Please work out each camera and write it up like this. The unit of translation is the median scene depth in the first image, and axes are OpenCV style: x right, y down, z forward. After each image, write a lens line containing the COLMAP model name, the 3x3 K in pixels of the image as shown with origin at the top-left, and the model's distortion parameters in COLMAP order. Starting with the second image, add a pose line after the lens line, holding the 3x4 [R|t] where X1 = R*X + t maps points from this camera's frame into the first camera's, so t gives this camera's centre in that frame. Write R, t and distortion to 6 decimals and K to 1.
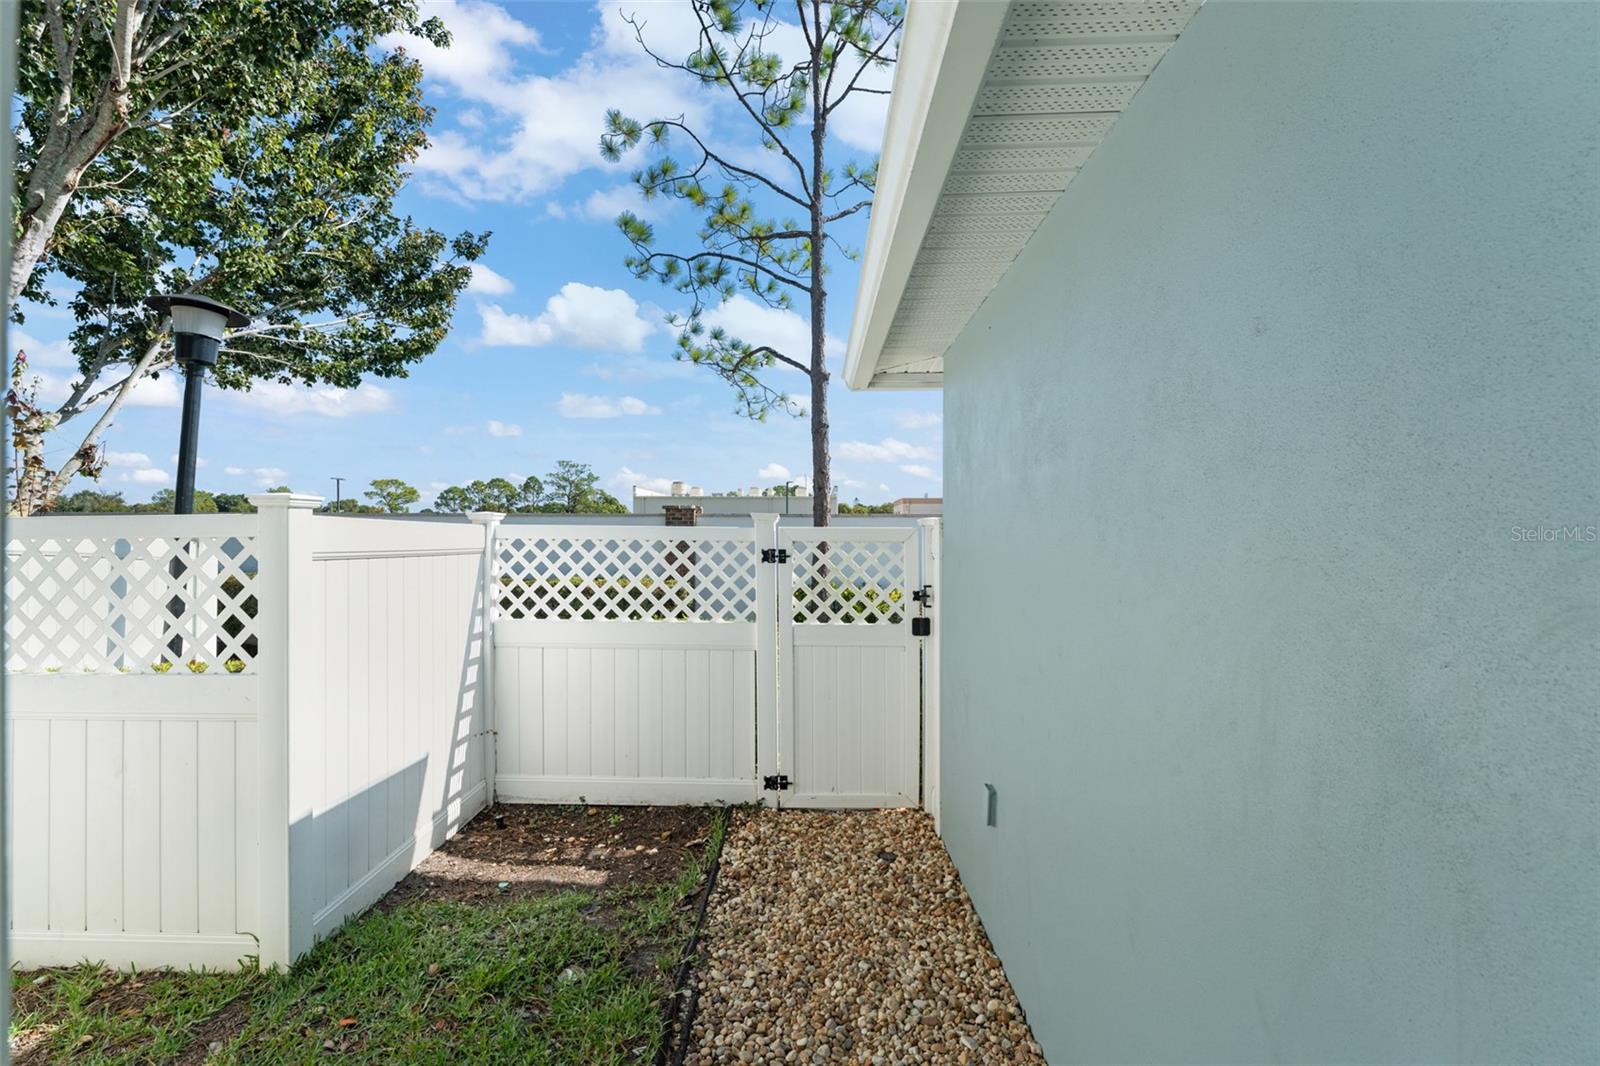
lens RADIAL K [[722.5, 0, 796.1], [0, 722.5, 532.9], [0, 0, 1]] dist [-0.000138, -0.000877]
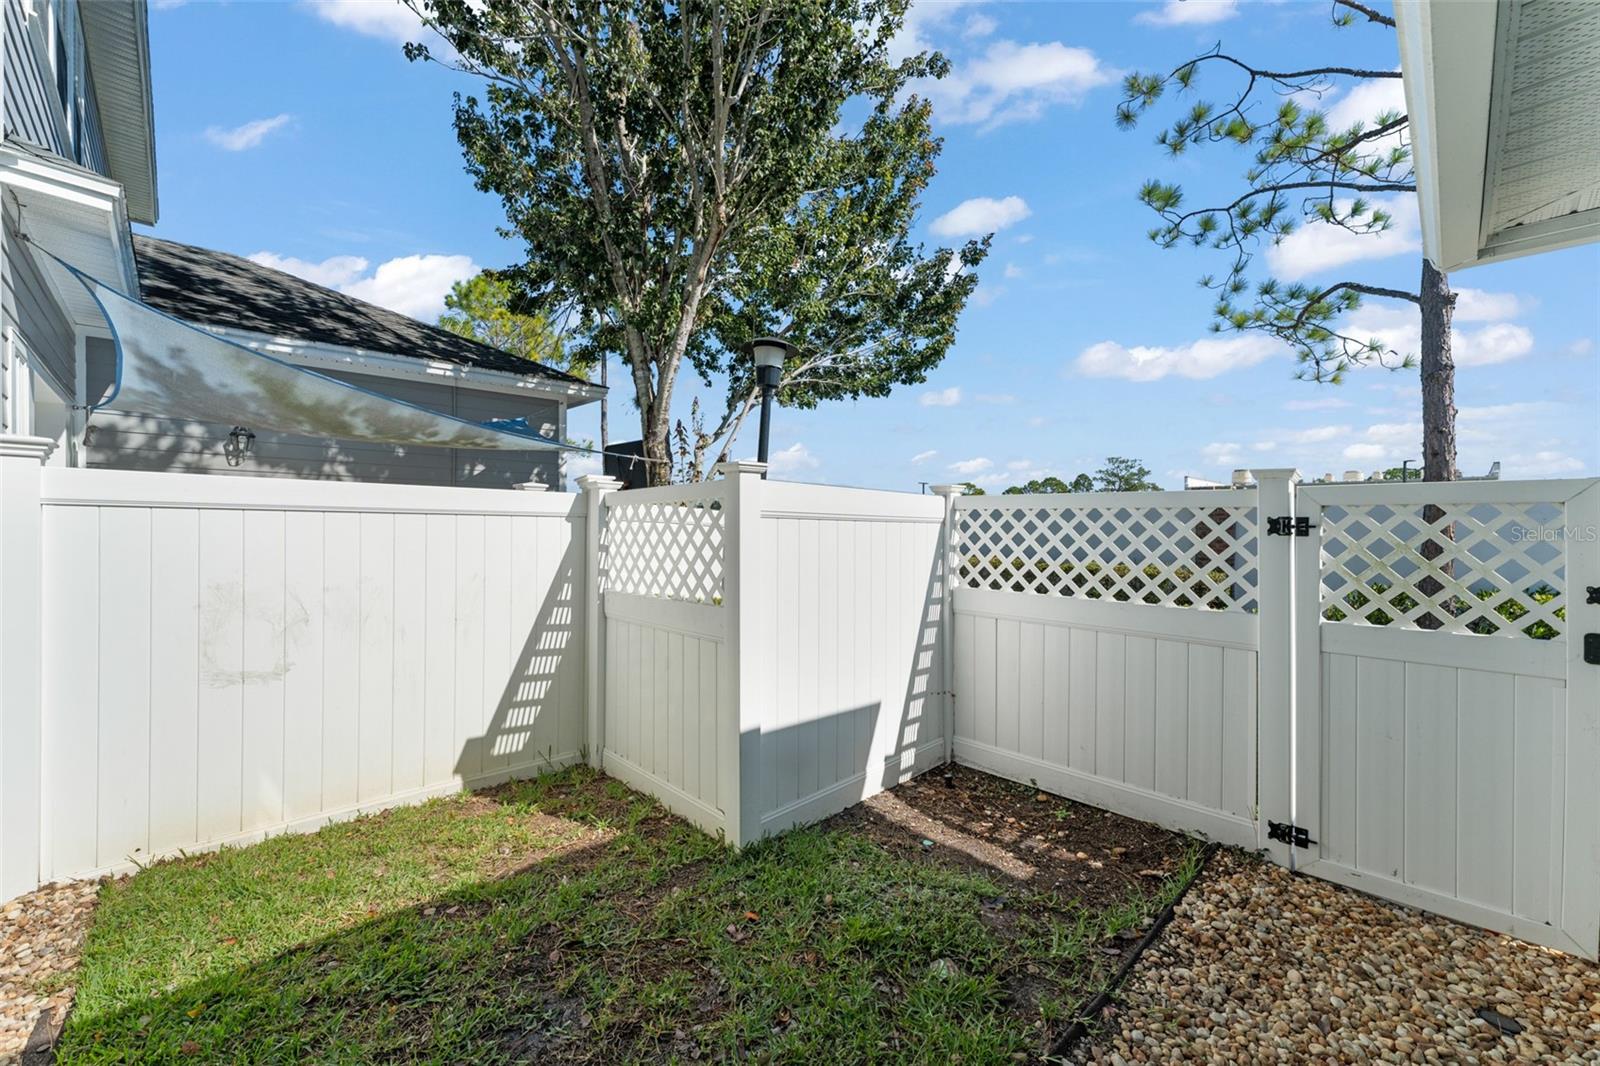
lens RADIAL K [[641.3, 0, 782.6], [0, 641.3, 532.2], [0, 0, 1]] dist [-0.005278, 0.001677]
pose [[0.705644, 0.010228, -0.708492, 0.066498], [-0.004058, 0.999938, 0.010393, 0.032983], [0.708555, -0.004458, 0.705642, 0.175020]]
